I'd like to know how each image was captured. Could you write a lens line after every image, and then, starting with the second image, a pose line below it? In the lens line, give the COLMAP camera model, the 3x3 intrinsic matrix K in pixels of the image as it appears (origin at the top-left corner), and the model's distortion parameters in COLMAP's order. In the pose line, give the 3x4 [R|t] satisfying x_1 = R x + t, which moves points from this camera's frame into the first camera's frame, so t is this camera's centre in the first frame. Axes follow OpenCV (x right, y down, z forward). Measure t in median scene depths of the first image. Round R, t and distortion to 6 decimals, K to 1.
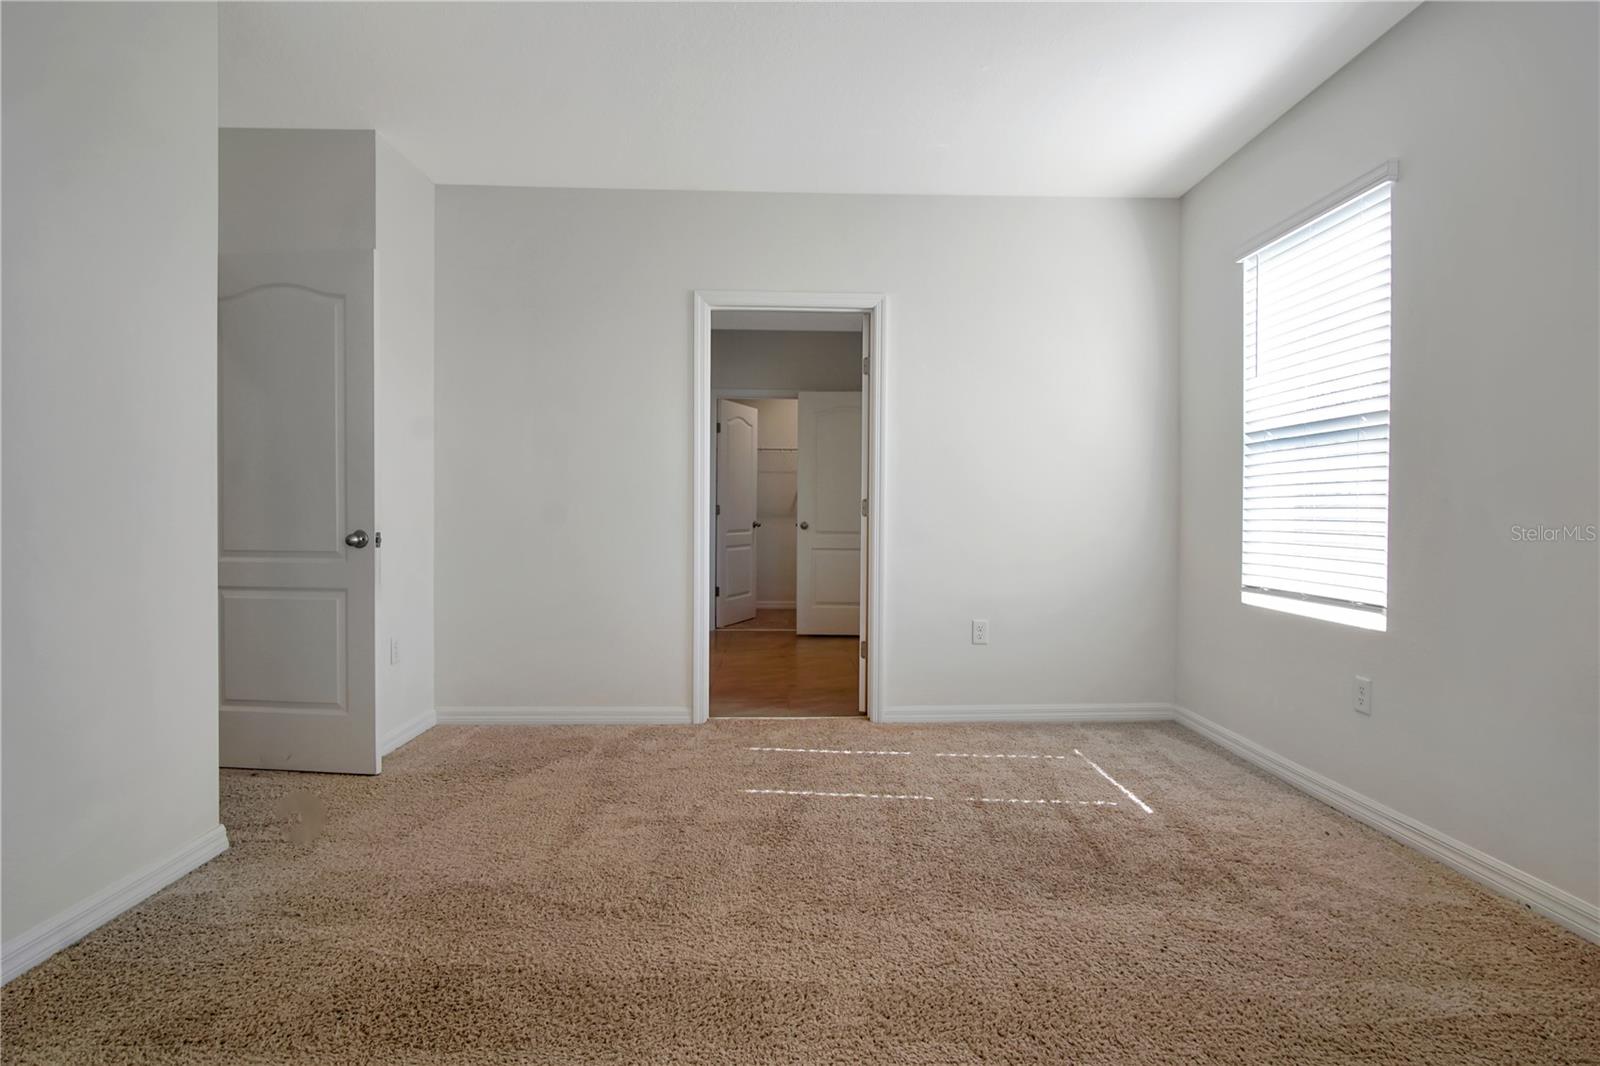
lens RADIAL K [[850.6, 0, 798.9], [0, 850.6, 529.8], [0, 0, 1]] dist [-0.003754, -0.002448]
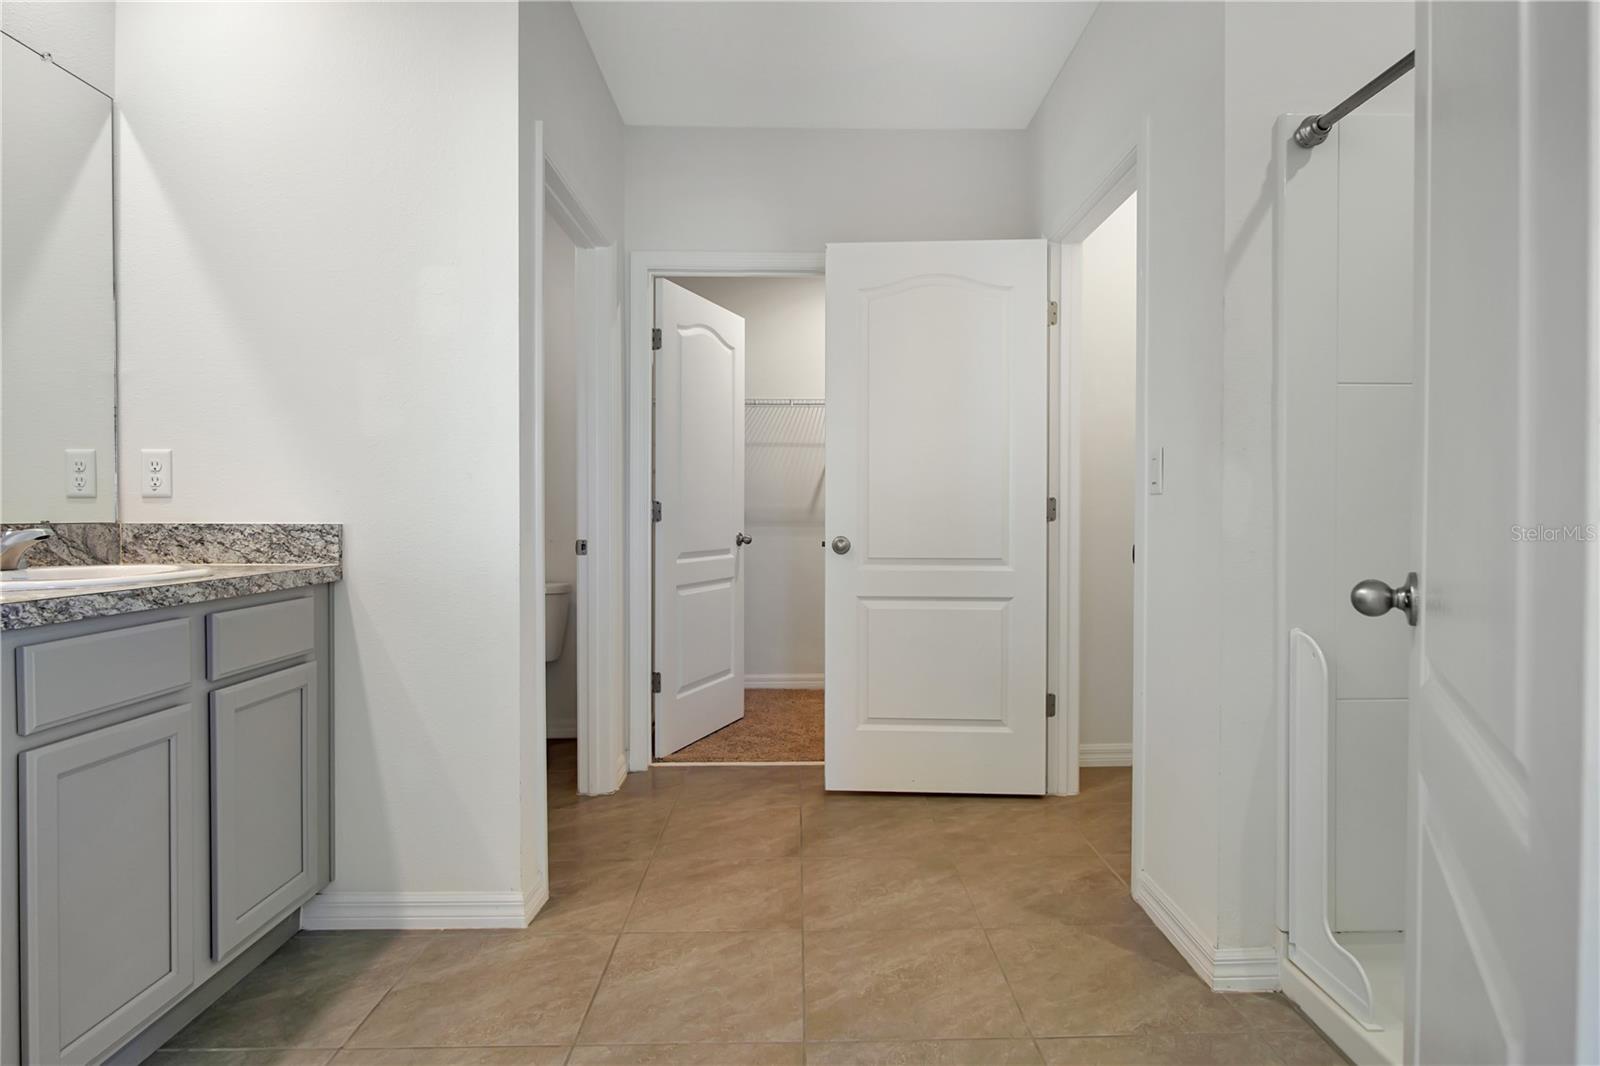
lens RADIAL K [[850.6, 0, 798.6], [0, 850.6, 530.6], [0, 0, 1]] dist [-0.003754, -0.002448]
pose [[0.999824, -0.004822, -0.018152, -0.006738], [0.004696, 0.999965, -0.006952, -0.008645], [0.018185, 0.006865, 0.999811, 0.515955]]
